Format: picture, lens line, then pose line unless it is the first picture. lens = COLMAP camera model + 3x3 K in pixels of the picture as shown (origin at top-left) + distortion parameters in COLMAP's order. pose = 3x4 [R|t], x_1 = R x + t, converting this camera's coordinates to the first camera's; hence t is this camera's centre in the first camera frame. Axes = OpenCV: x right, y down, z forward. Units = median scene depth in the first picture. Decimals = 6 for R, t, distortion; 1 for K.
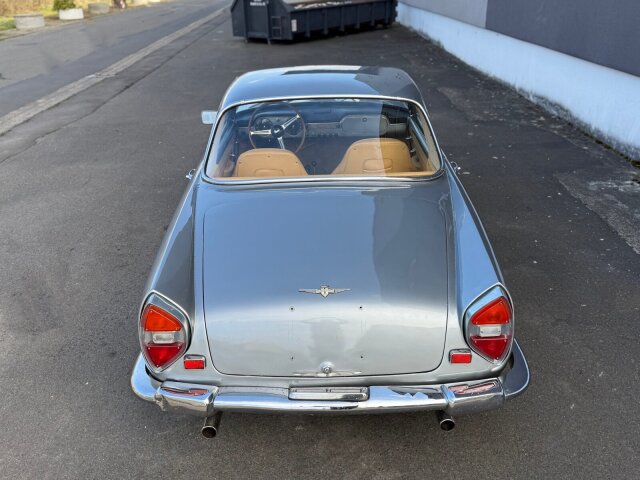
lens RADIAL K [[583.8, 0, 315.4], [0, 583.8, 239.7], [0, 0, 1]] dist [0.044291, -0.008331]
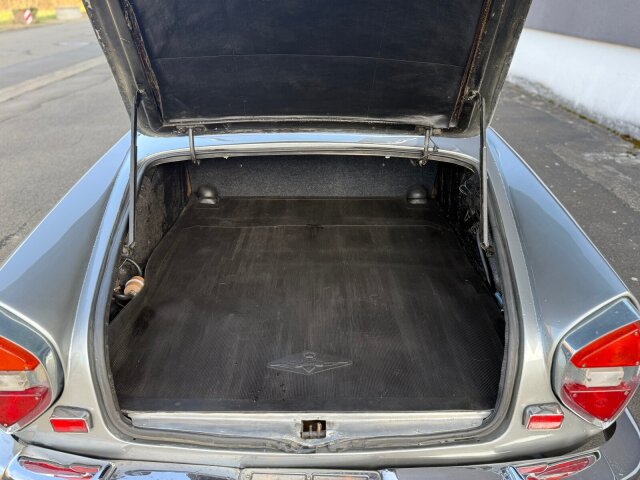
lens RADIAL K [[453.4, 0, 320.0], [0, 453.4, 240.0], [0, 0, 1]] dist [0.068285, -0.057533]
pose [[0.999586, 0.019737, 0.020914, 0.007060], [-0.021222, 0.997081, 0.073338, -0.000105], [-0.019406, -0.073751, 0.997088, 0.213700]]
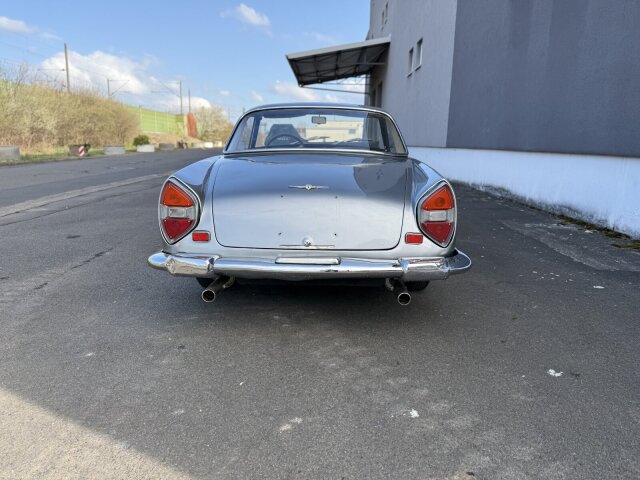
lens RADIAL K [[453.4, 0, 320.0], [0, 453.4, 240.0], [0, 0, 1]] dist [0.068285, -0.057533]
pose [[0.999320, 0.036465, -0.005374, 0.019550], [-0.036790, 0.977862, -0.205992, 0.153991], [-0.002256, 0.206050, 0.978539, 0.019902]]
